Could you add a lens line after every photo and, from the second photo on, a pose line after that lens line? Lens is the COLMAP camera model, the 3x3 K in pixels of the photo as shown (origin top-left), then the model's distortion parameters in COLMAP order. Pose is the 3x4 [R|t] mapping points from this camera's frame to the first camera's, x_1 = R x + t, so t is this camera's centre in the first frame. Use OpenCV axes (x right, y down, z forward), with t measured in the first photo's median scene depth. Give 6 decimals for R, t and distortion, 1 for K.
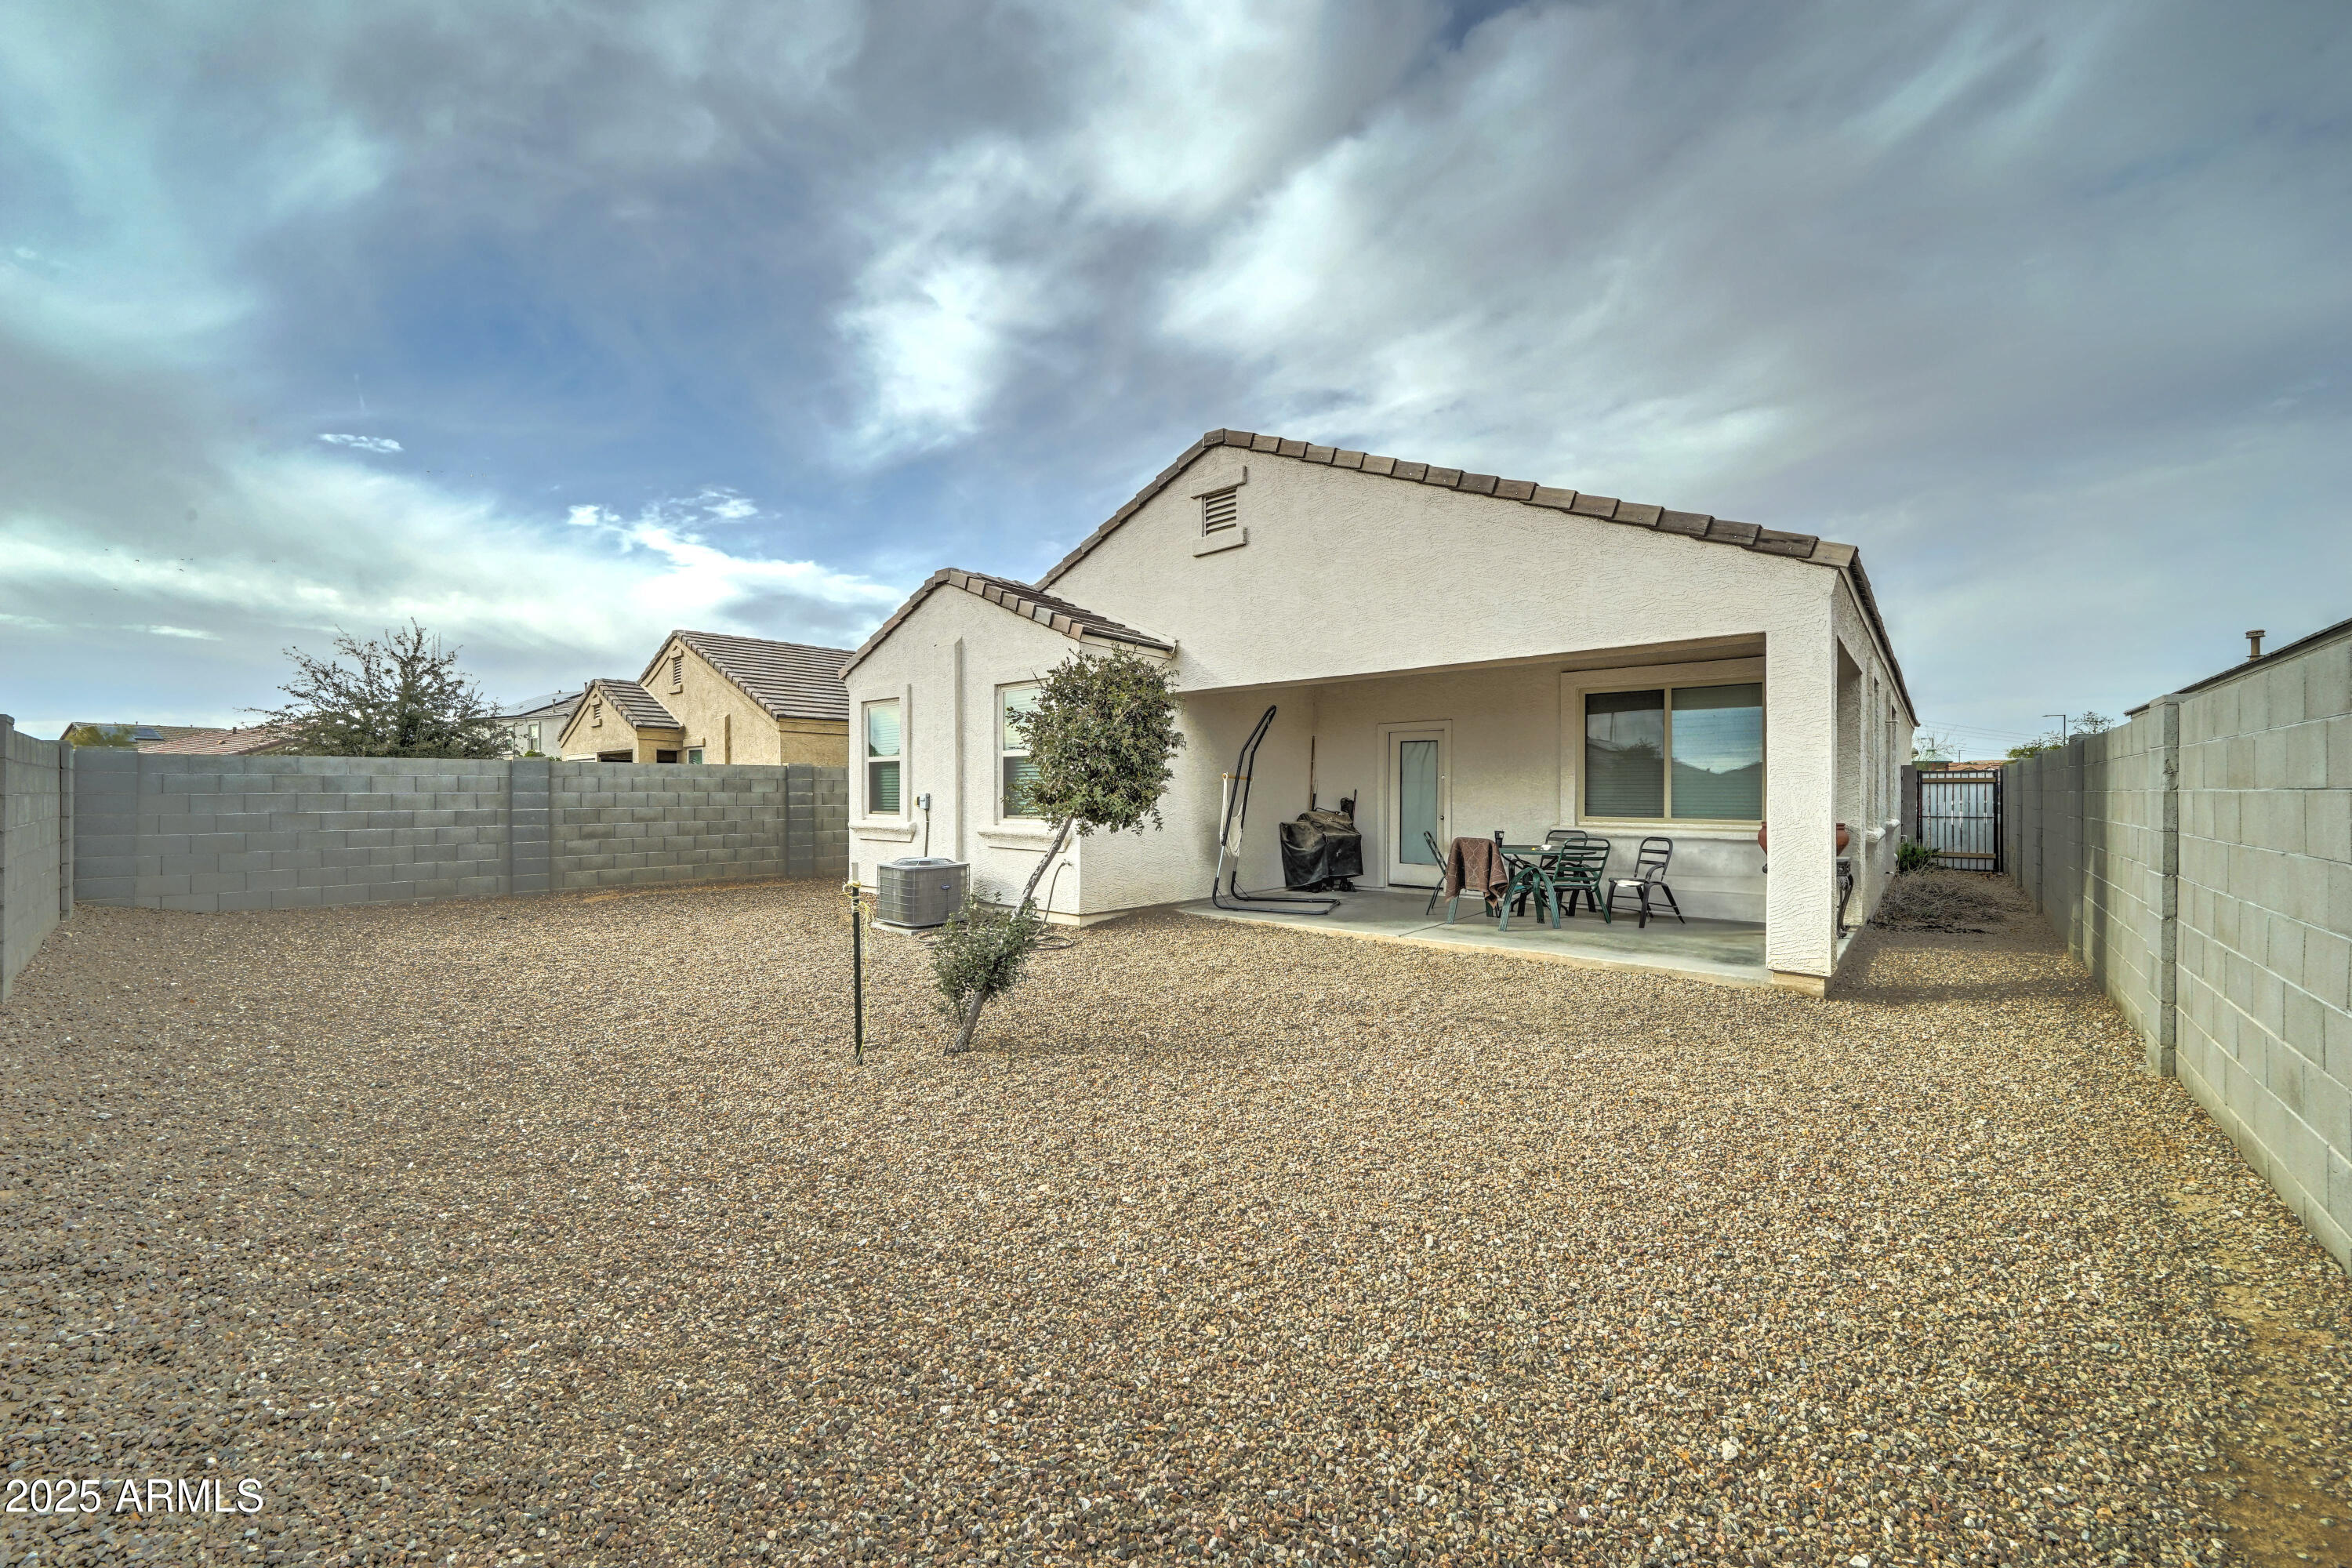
lens RADIAL K [[867.6, 0, 1167.0], [0, 867.6, 789.1], [0, 0, 1]] dist [0.000403, 0.000029]
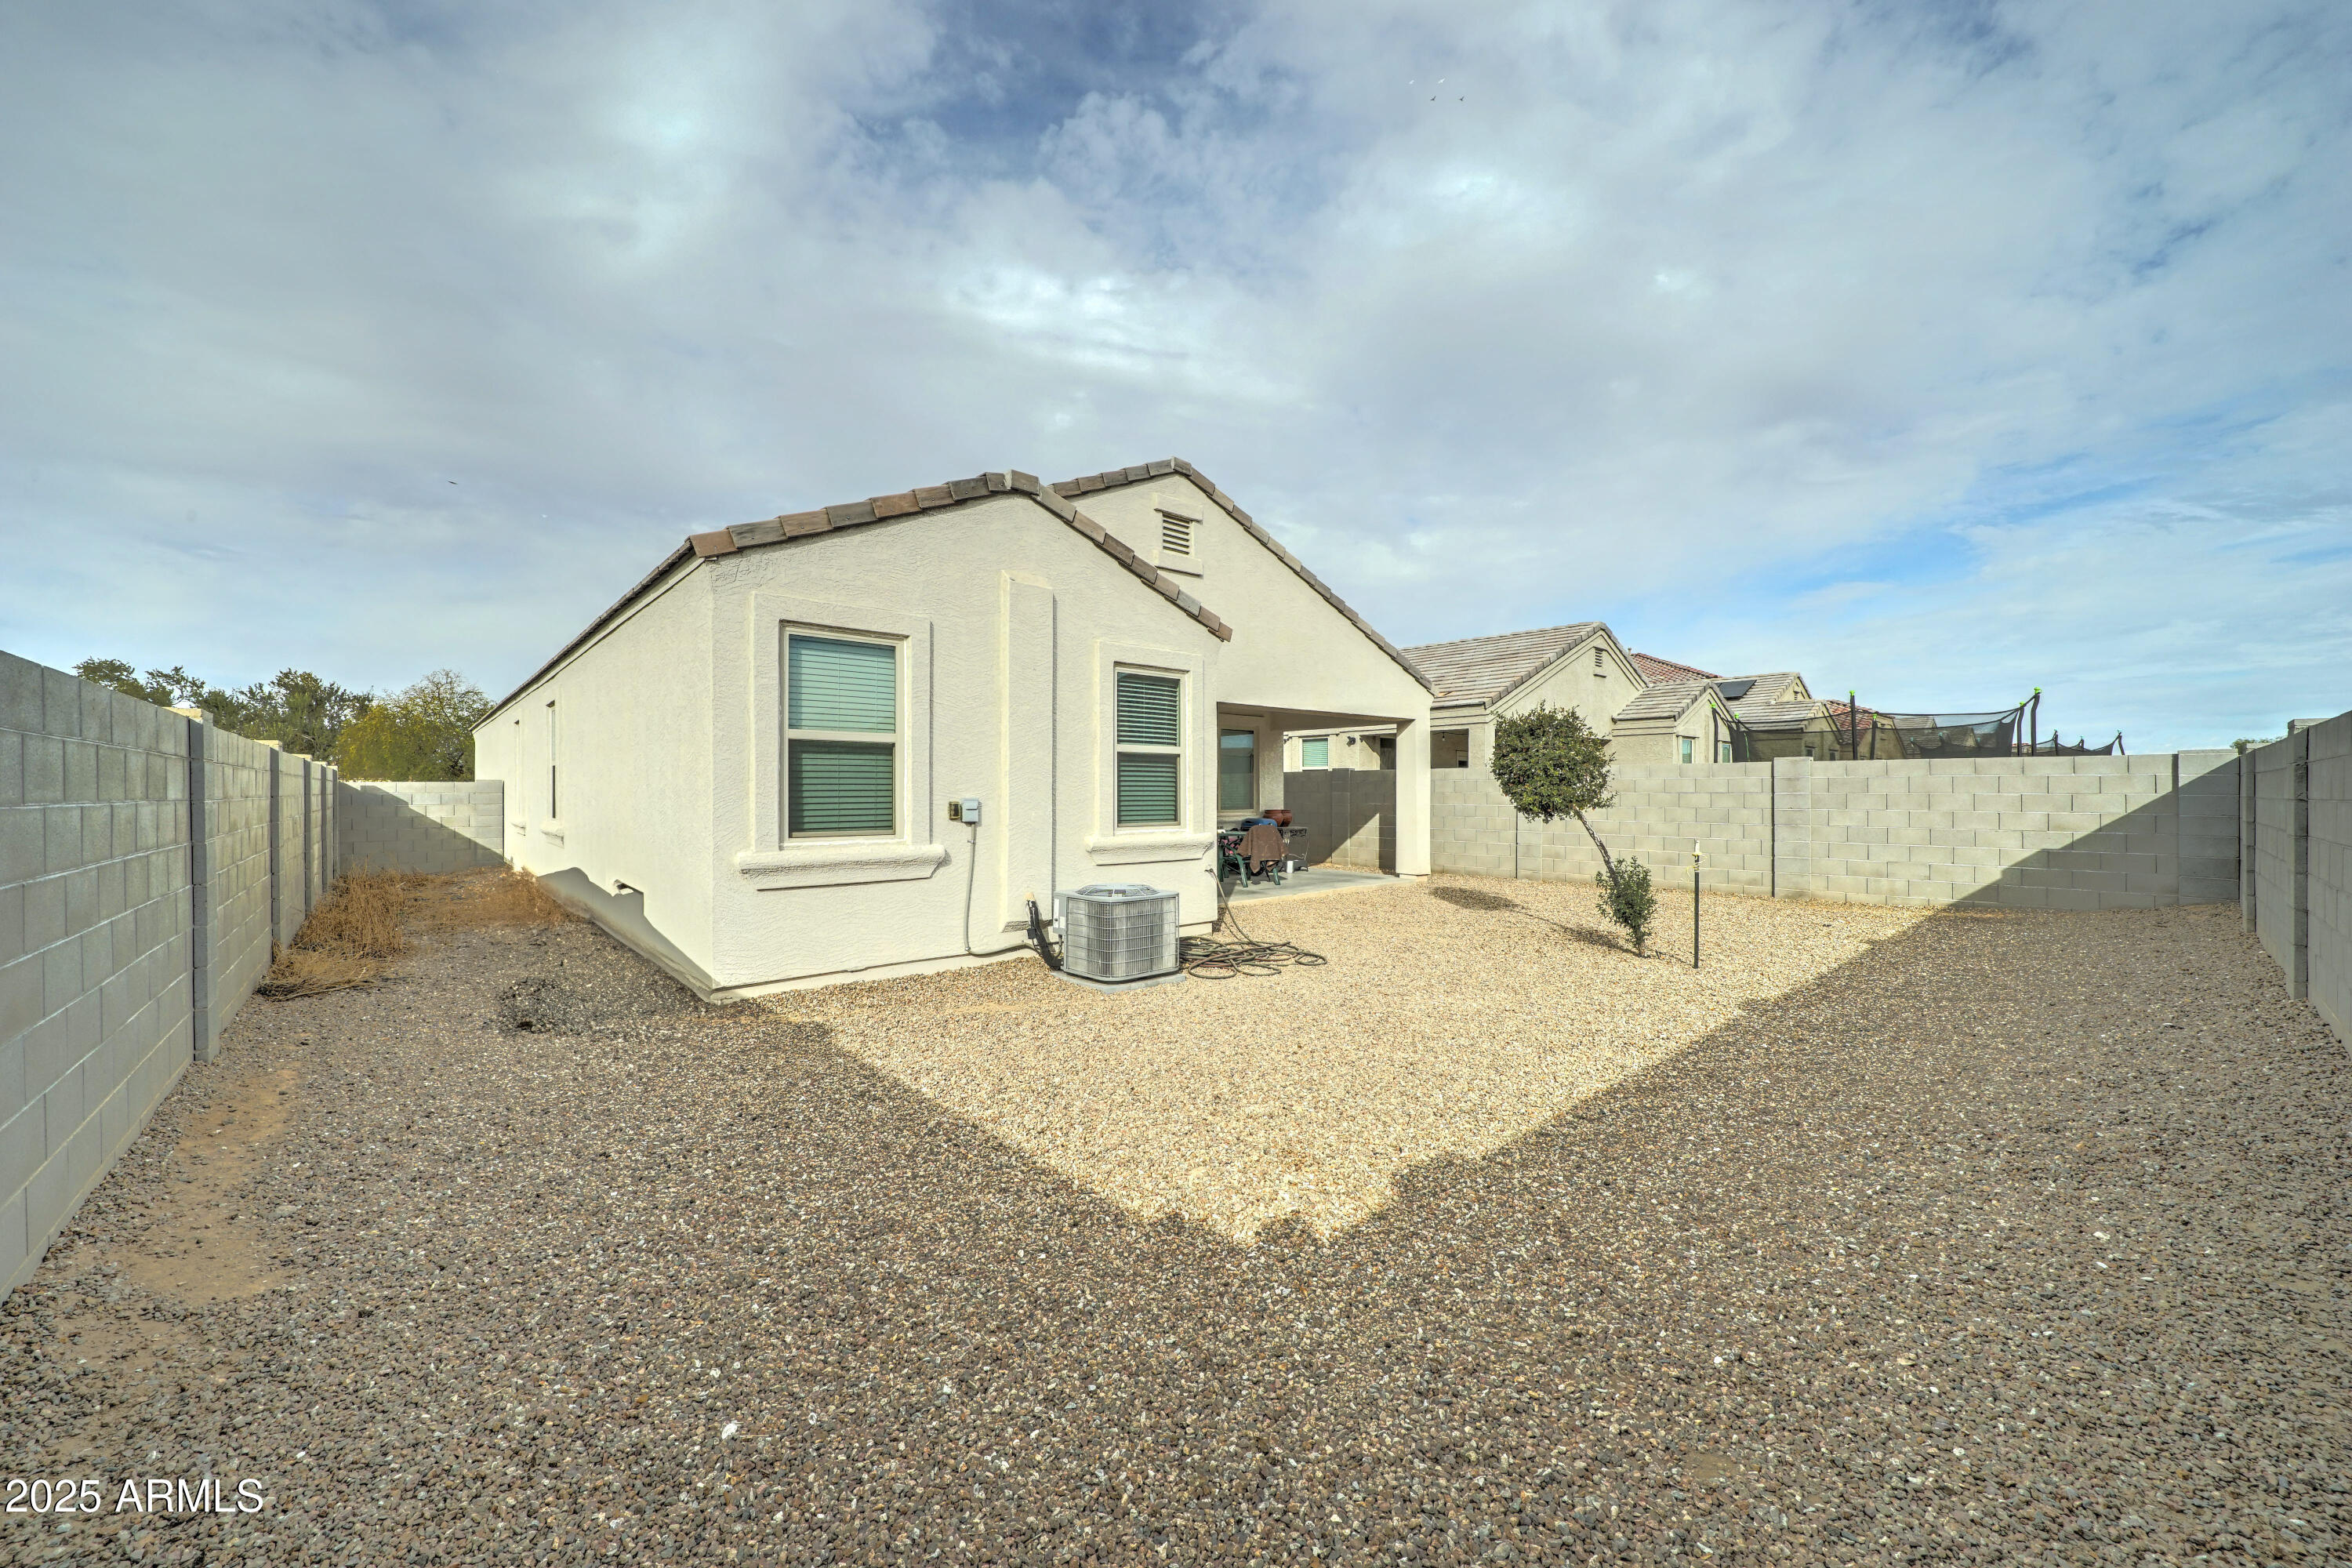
lens RADIAL K [[867.6, 0, 1167.0], [0, 867.6, 789.1], [0, 0, 1]] dist [0.000403, 0.000029]
pose [[0.128278, 0.004680, 0.991727, -0.999023], [0.001130, 0.999988, -0.004865, 0.001859], [-0.991738, 0.001745, 0.128271, 0.864947]]
